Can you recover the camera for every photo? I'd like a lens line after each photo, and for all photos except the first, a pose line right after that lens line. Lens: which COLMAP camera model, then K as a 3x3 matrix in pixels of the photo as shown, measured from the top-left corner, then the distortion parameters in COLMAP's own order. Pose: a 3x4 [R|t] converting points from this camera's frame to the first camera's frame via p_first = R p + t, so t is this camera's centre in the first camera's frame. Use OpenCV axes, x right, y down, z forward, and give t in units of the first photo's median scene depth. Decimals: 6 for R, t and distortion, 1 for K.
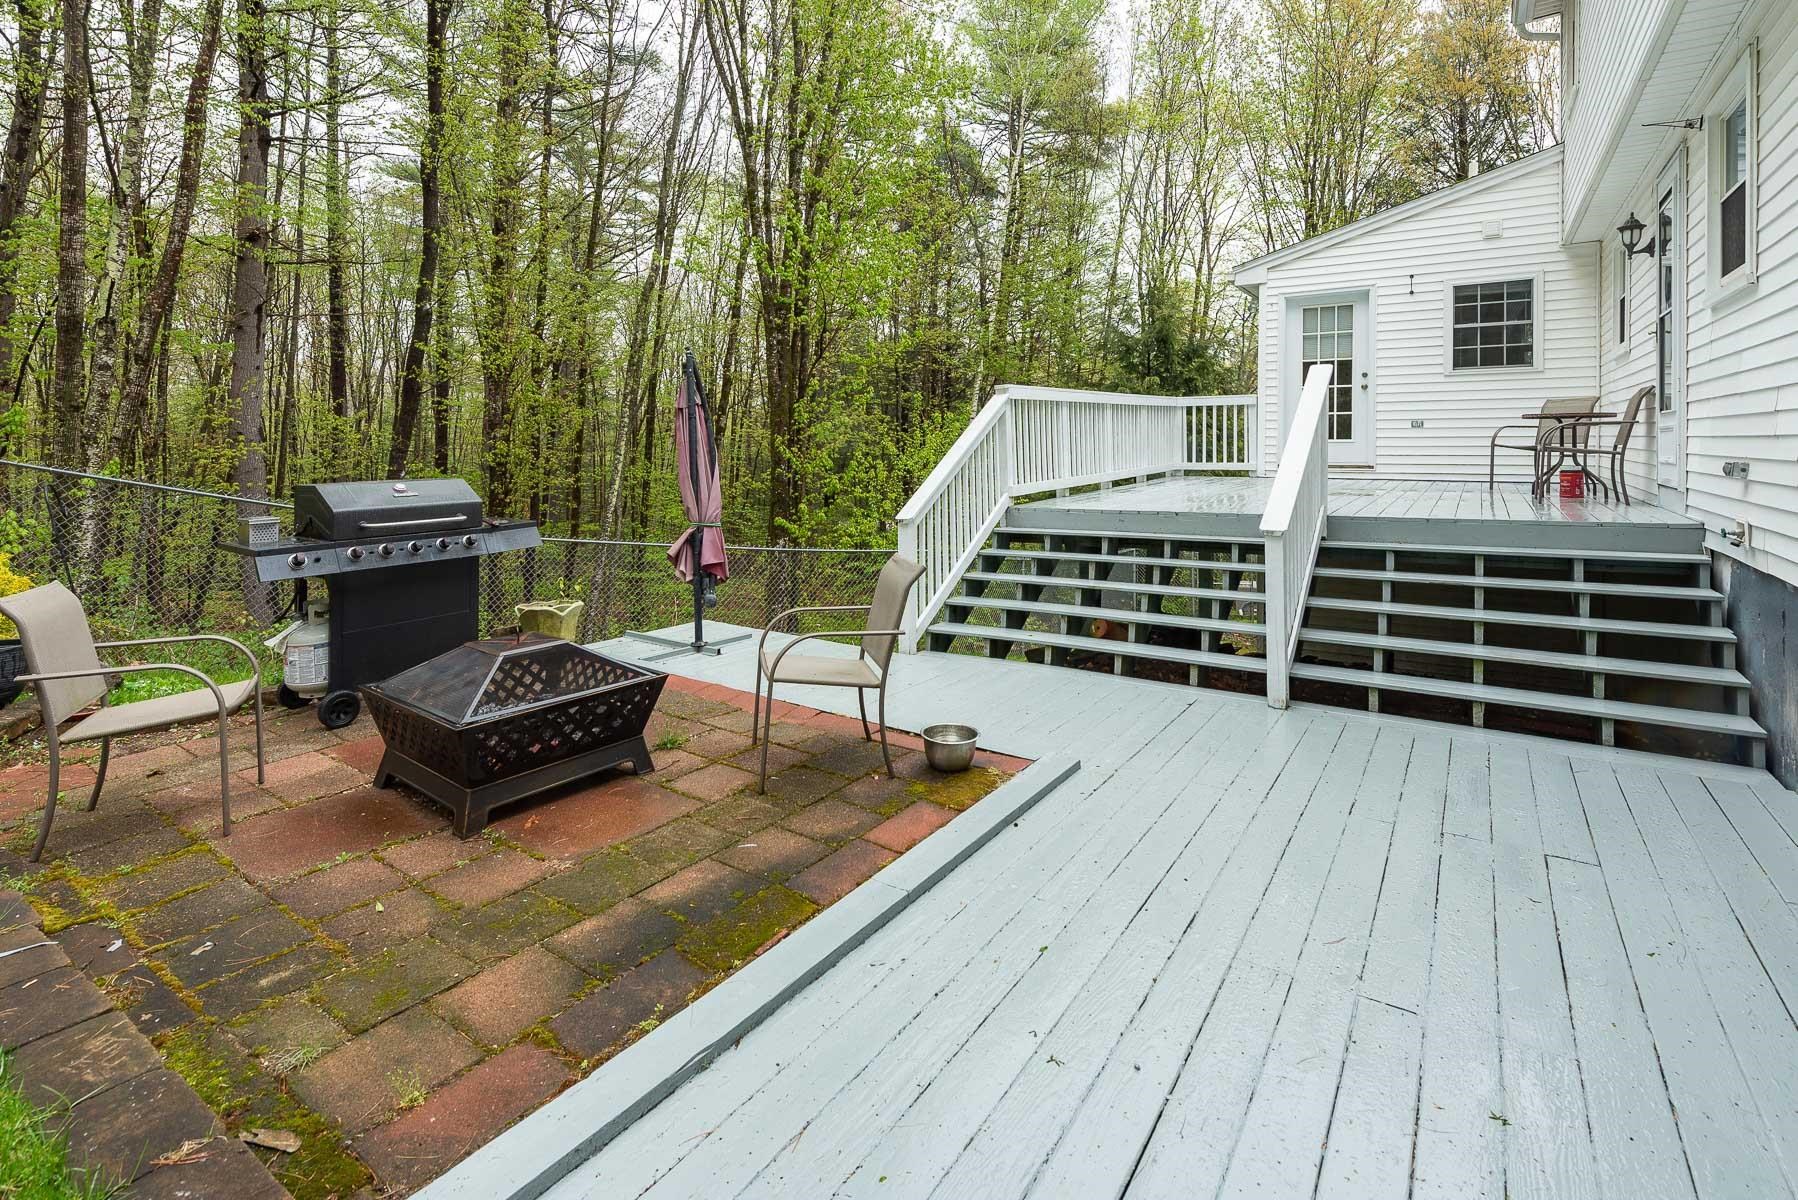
lens RADIAL K [[850.1, 0, 901.1], [0, 850.1, 453.7], [0, 0, 1]] dist [0.010429, -0.001220]
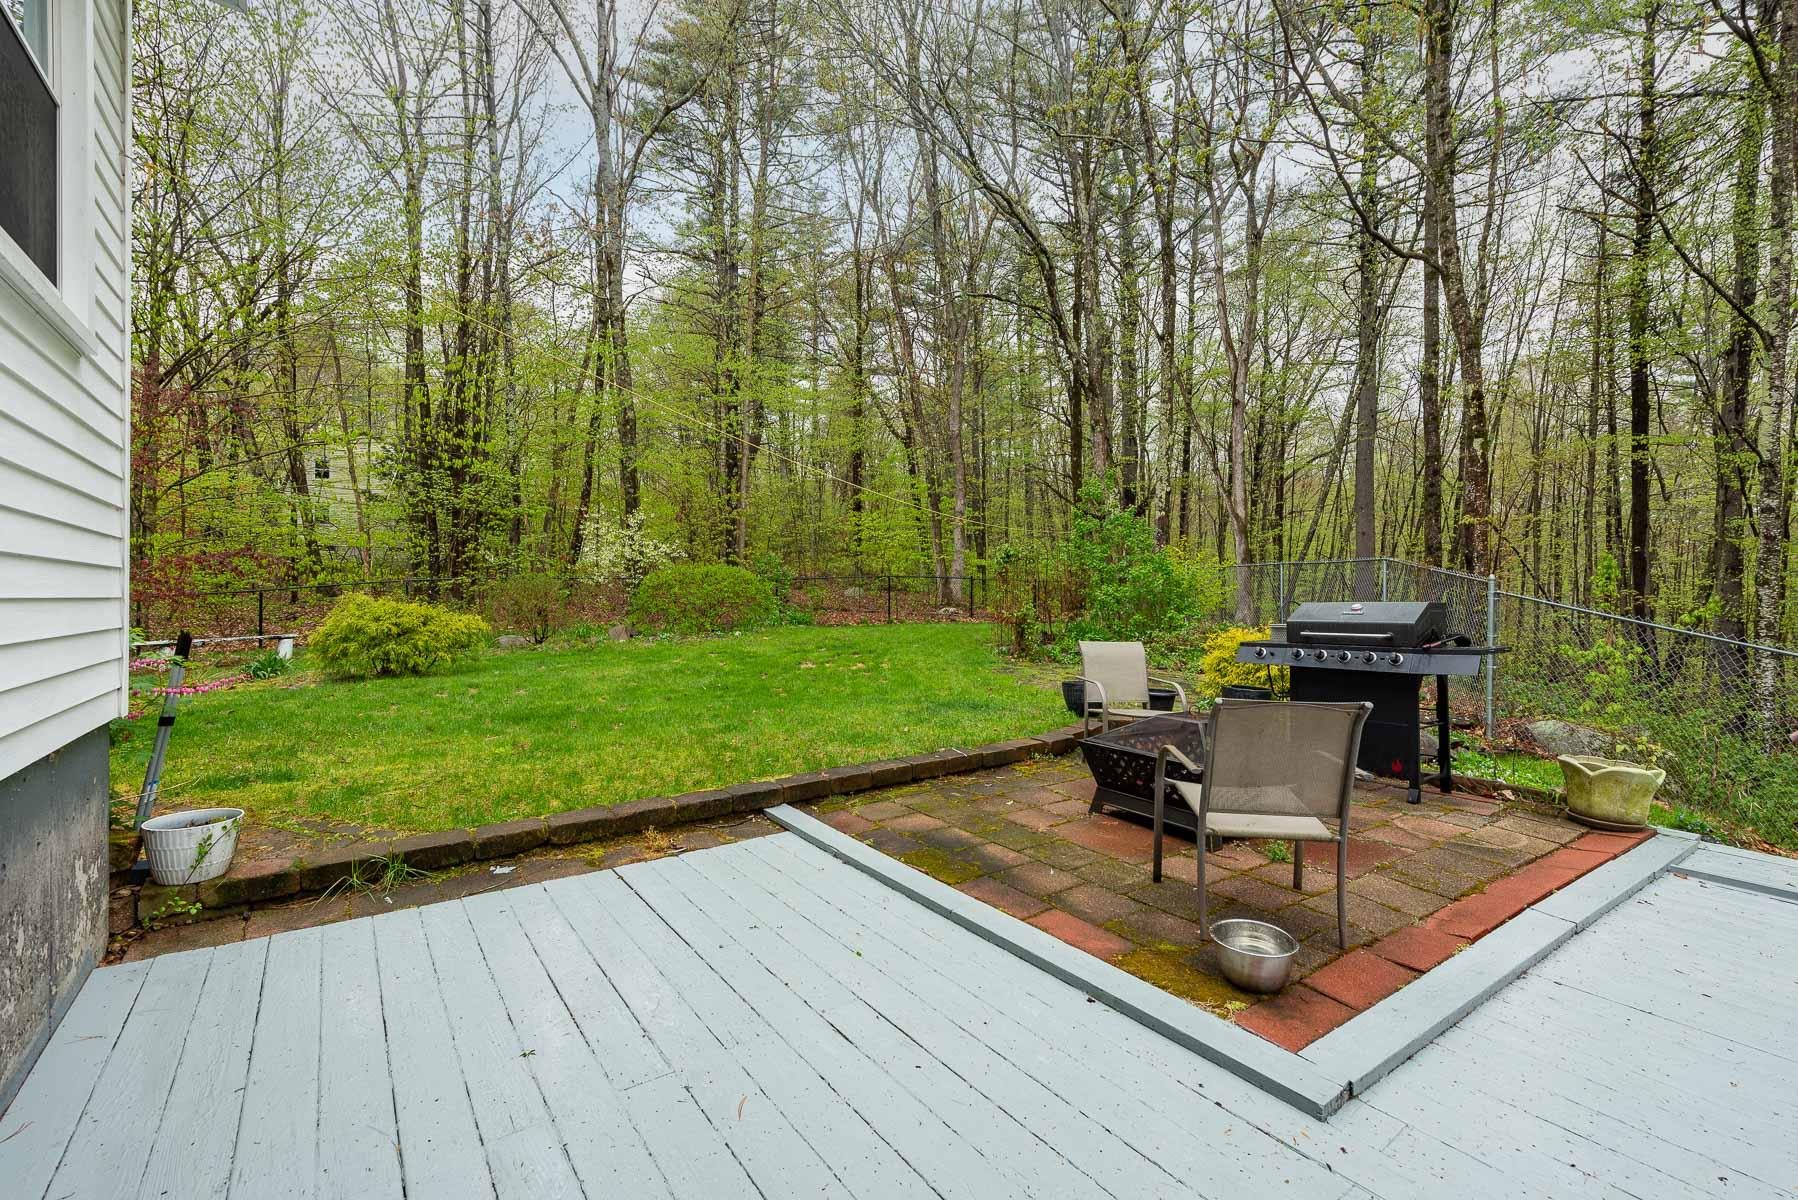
lens RADIAL K [[764.7, 0, 899.0], [0, 764.7, 600.0], [0, 0, 1]] dist [0.001190, -0.000126]
pose [[-0.335515, 0.003485, -0.942028, 0.978101], [-0.014736, 0.999851, 0.008948, 0.047438], [0.941920, 0.016884, -0.335414, 1.167671]]
